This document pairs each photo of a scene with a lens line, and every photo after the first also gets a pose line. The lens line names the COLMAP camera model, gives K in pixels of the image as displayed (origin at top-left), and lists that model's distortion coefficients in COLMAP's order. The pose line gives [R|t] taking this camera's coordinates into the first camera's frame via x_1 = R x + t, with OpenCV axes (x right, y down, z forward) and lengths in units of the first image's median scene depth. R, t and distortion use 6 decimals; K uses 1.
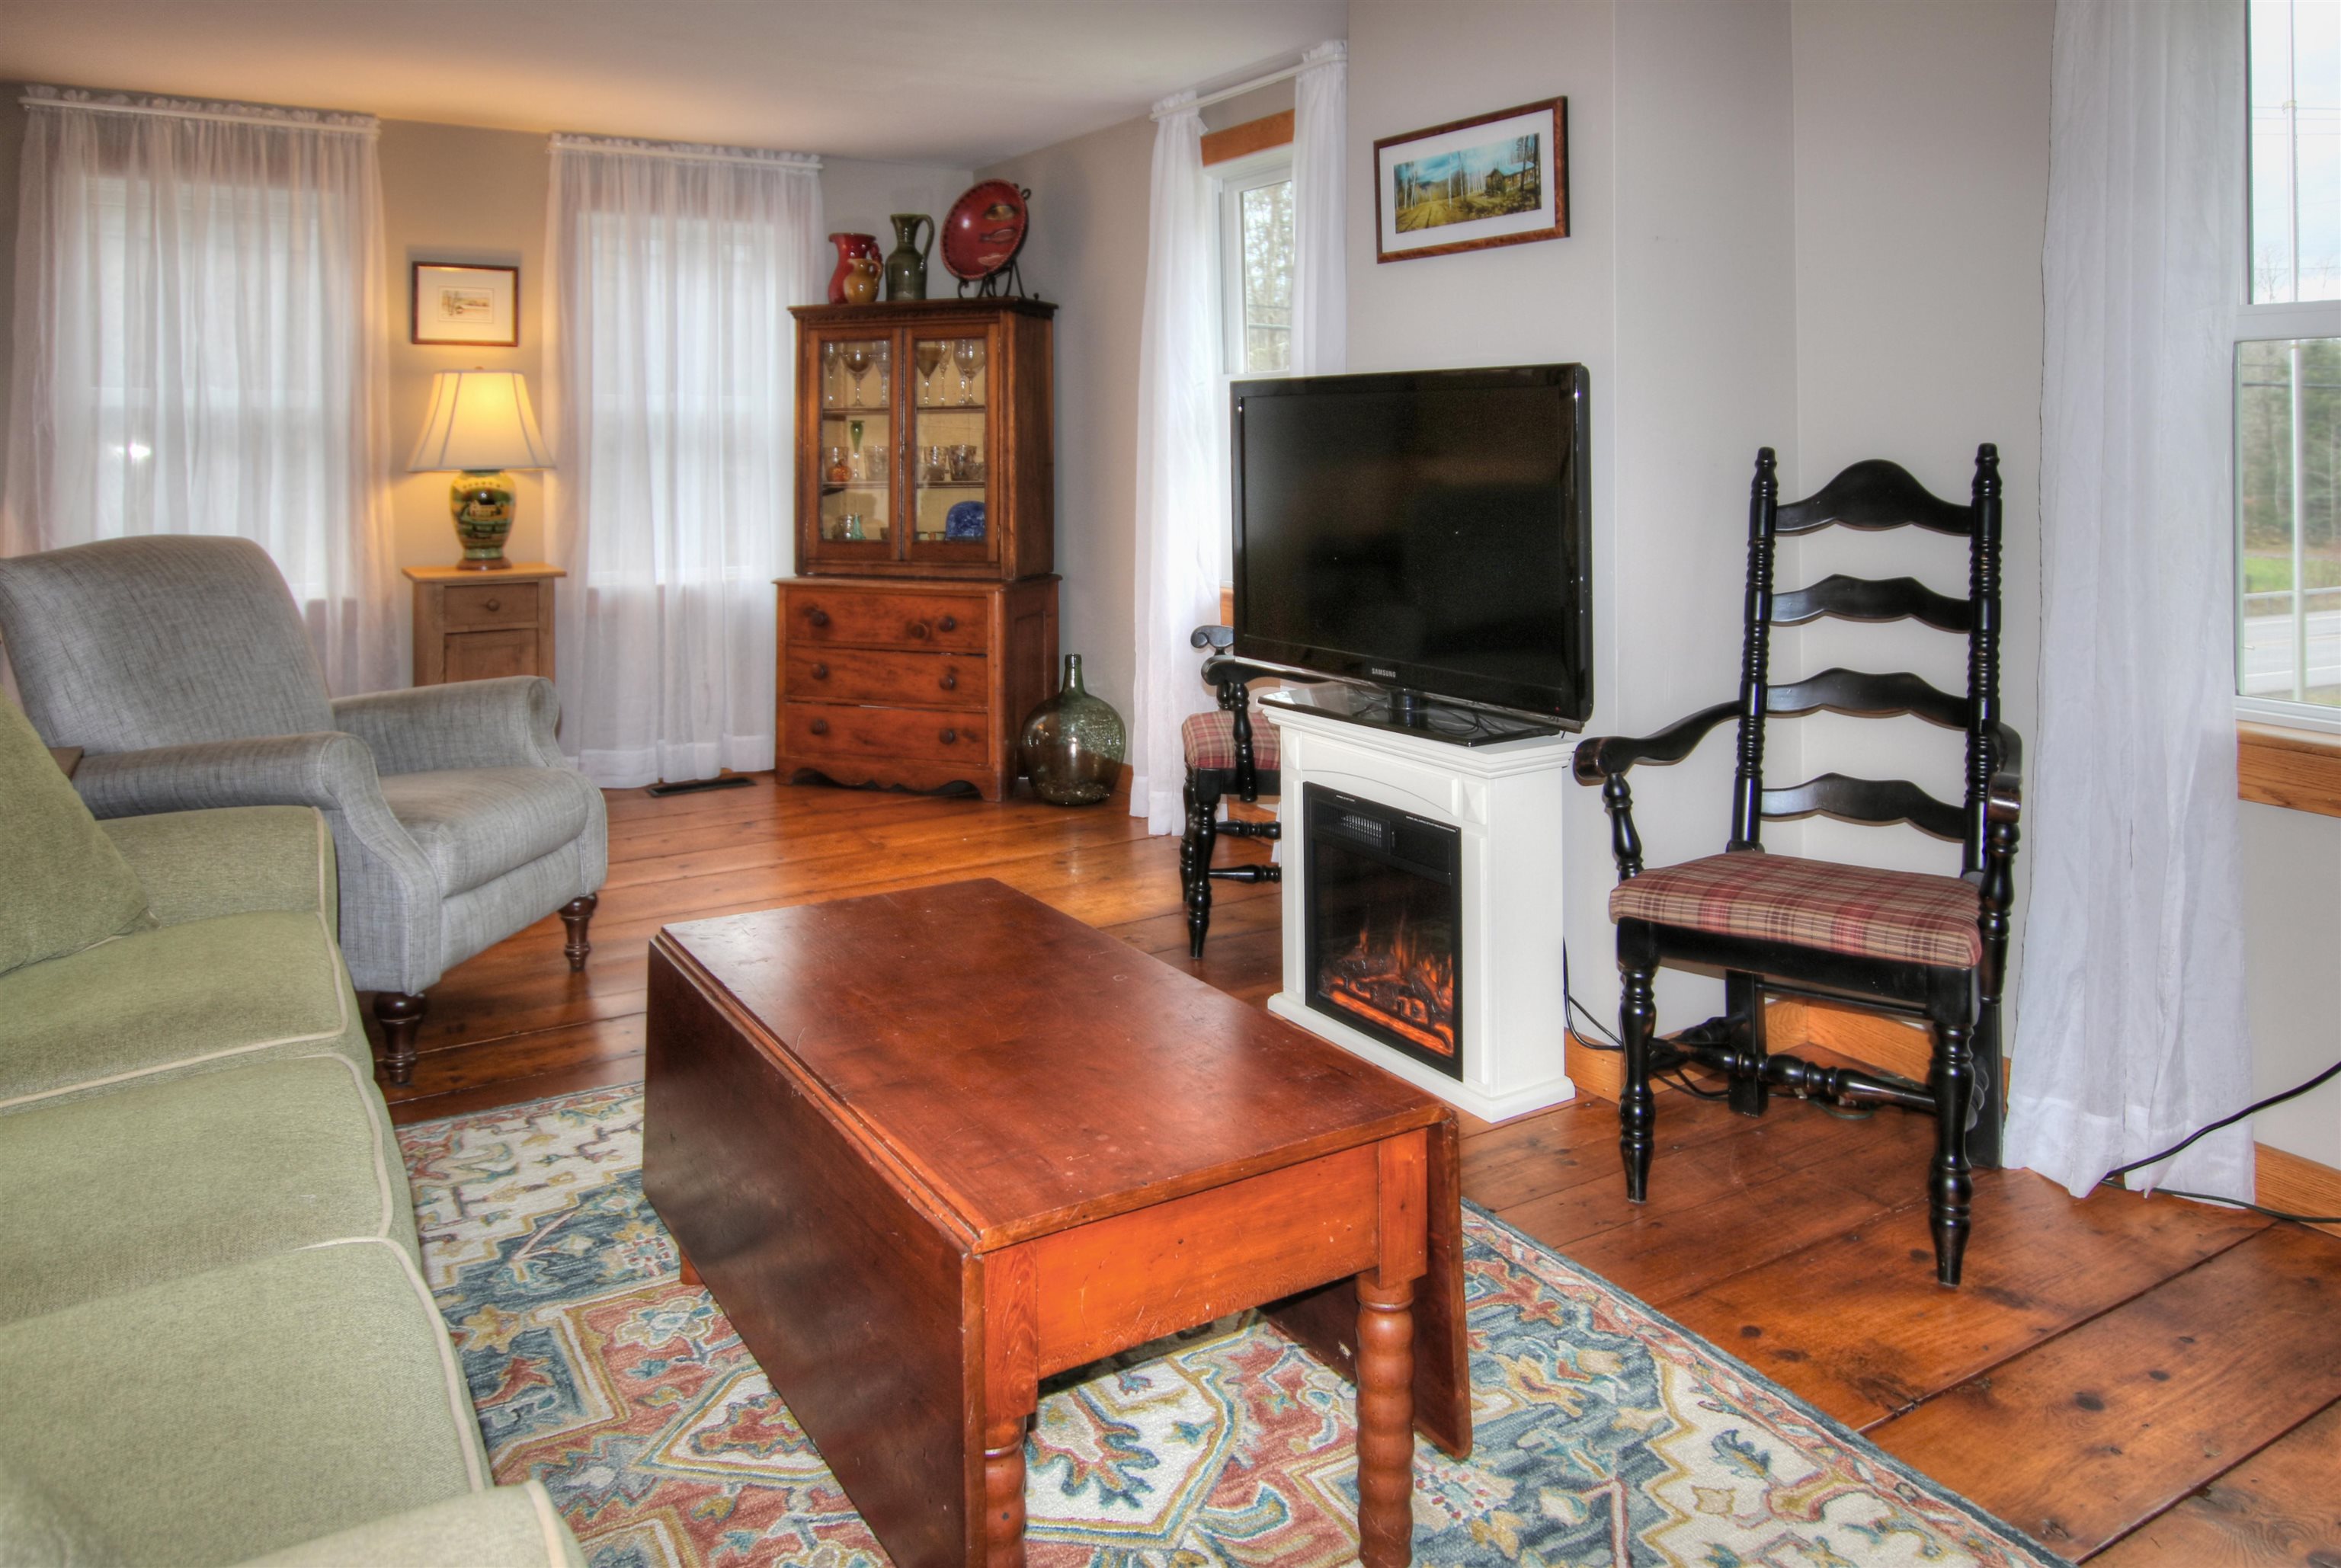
lens RADIAL K [[1611.6, 0, 1170.5], [0, 1611.6, 784.0], [0, 0, 1]] dist [0.001203, -0.002642]
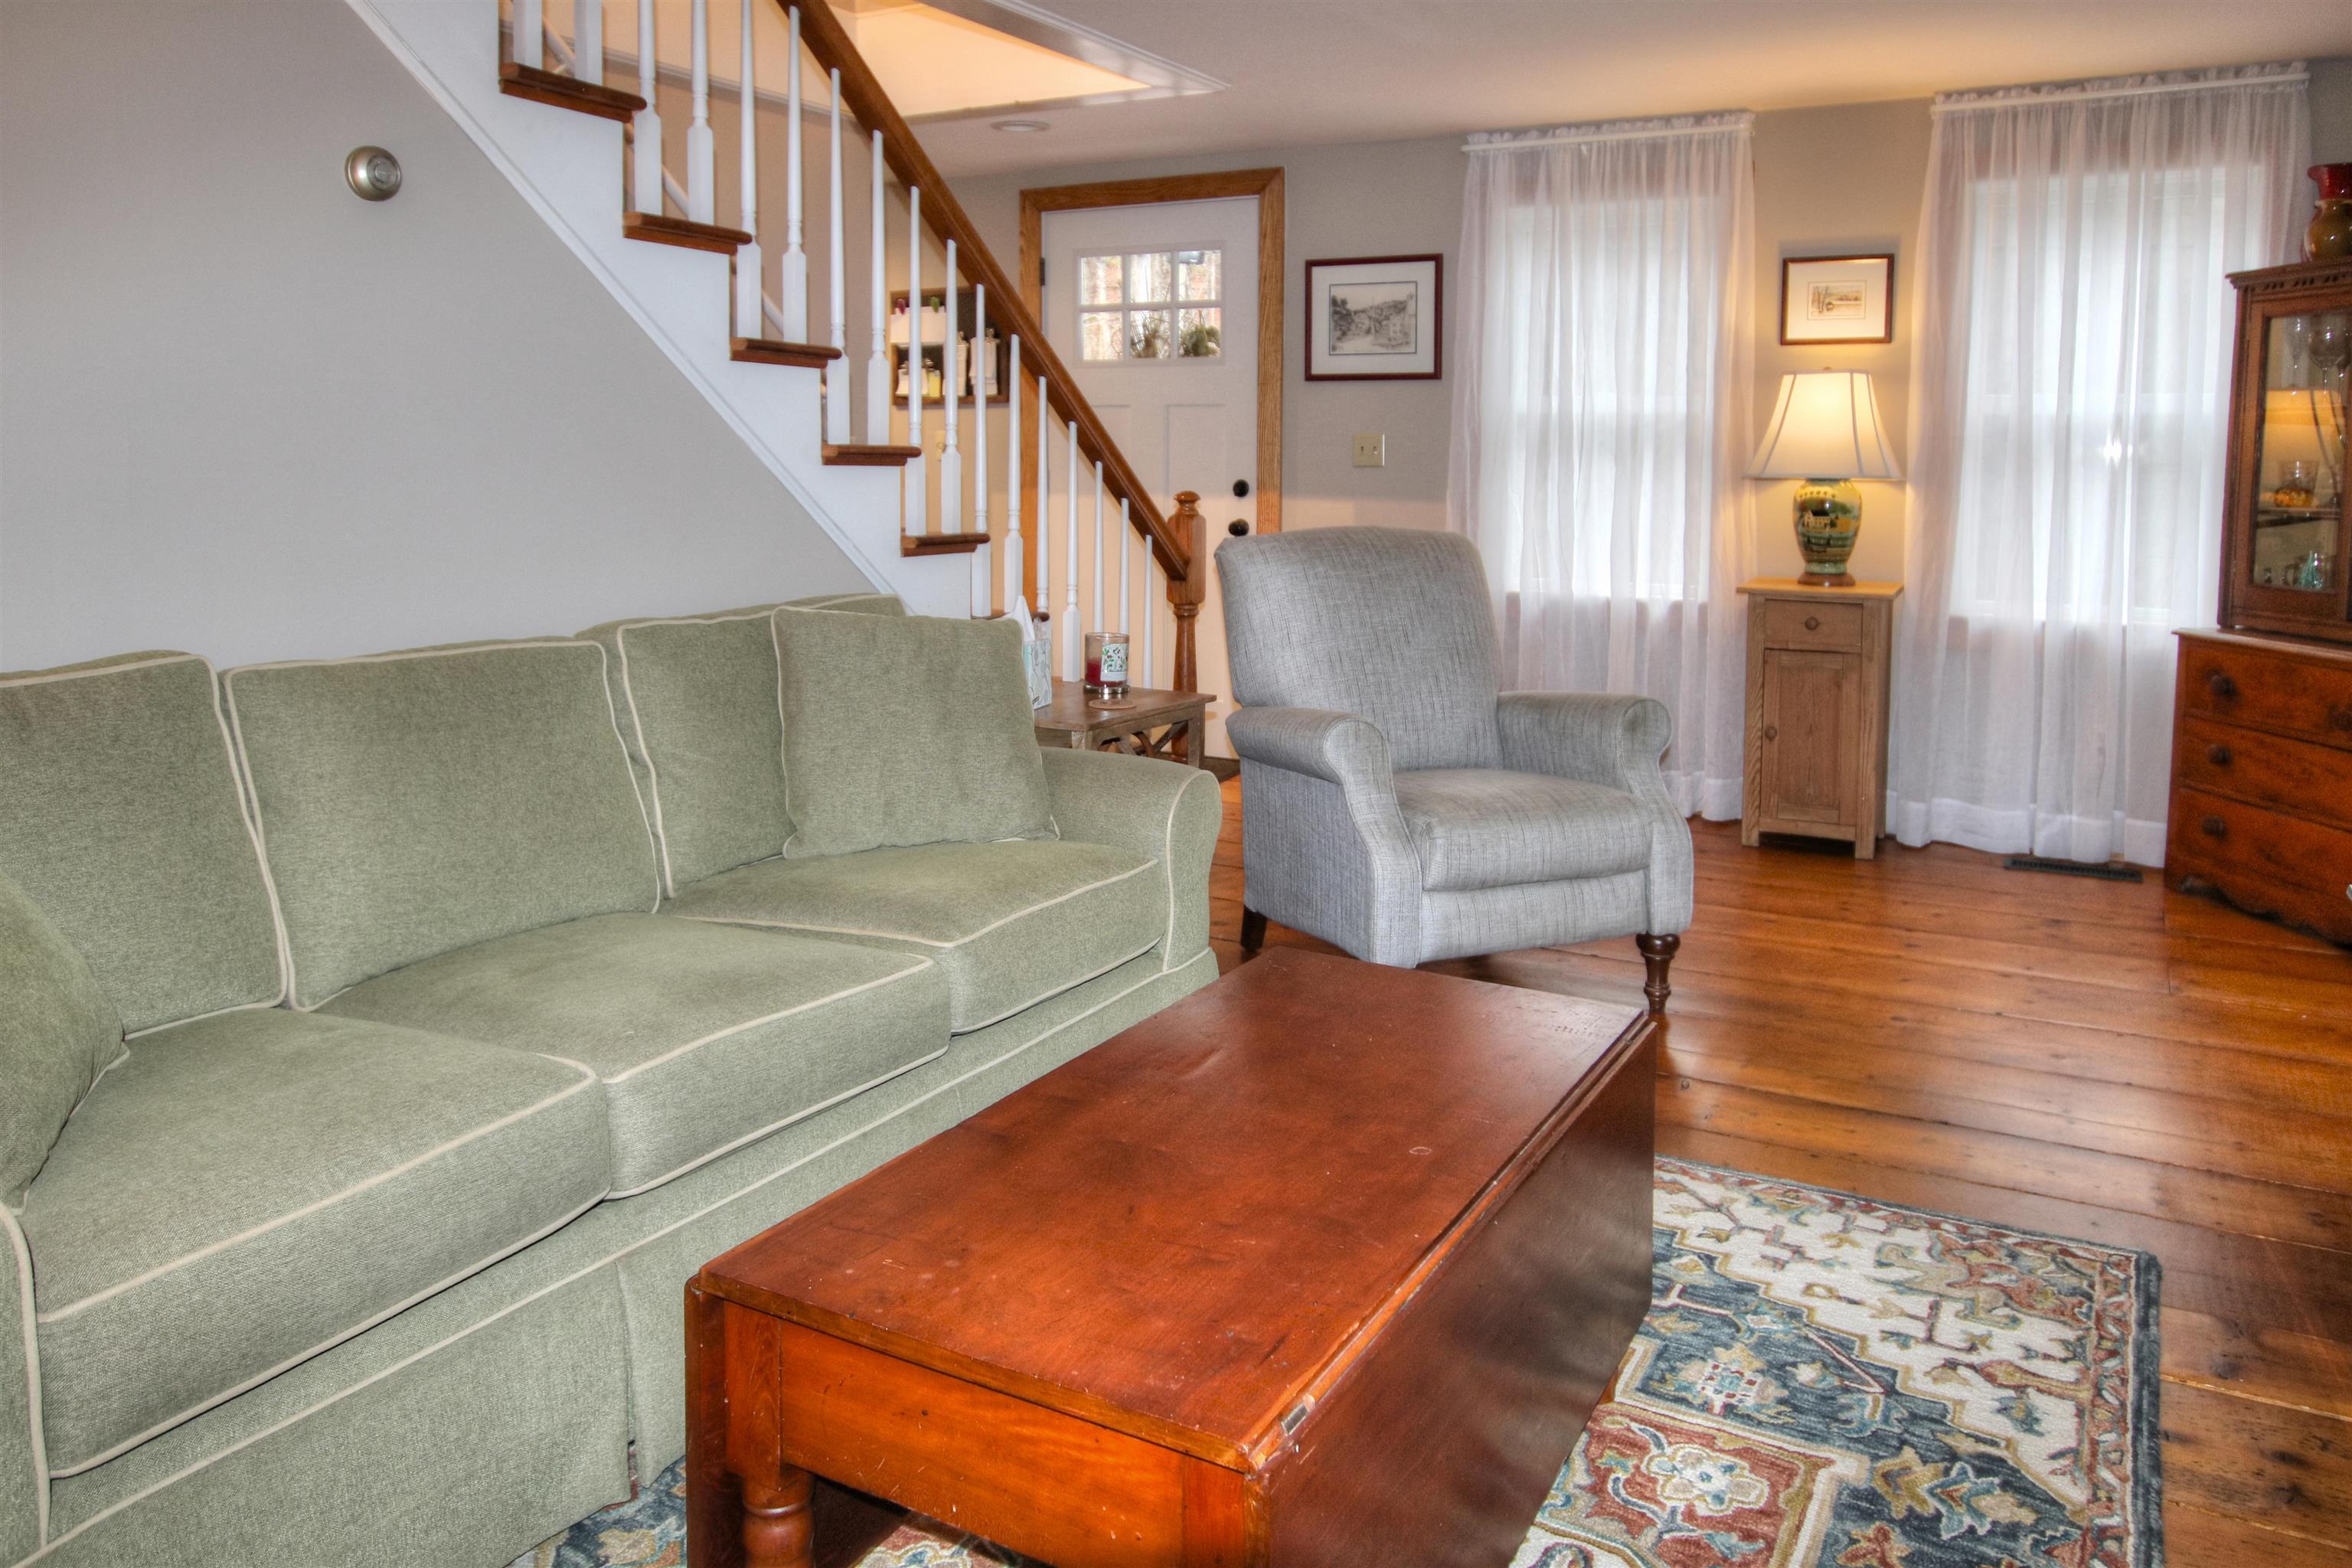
lens RADIAL K [[1642.5, 0, 1184.2], [0, 1642.5, 845.7], [0, 0, 1]] dist [-0.003935, 0.001354]
pose [[0.493596, 0.213161, -0.843164, 0.238536], [-0.188404, 0.972684, 0.135611, -0.047342], [0.849039, 0.091918, 0.520274, 0.211288]]
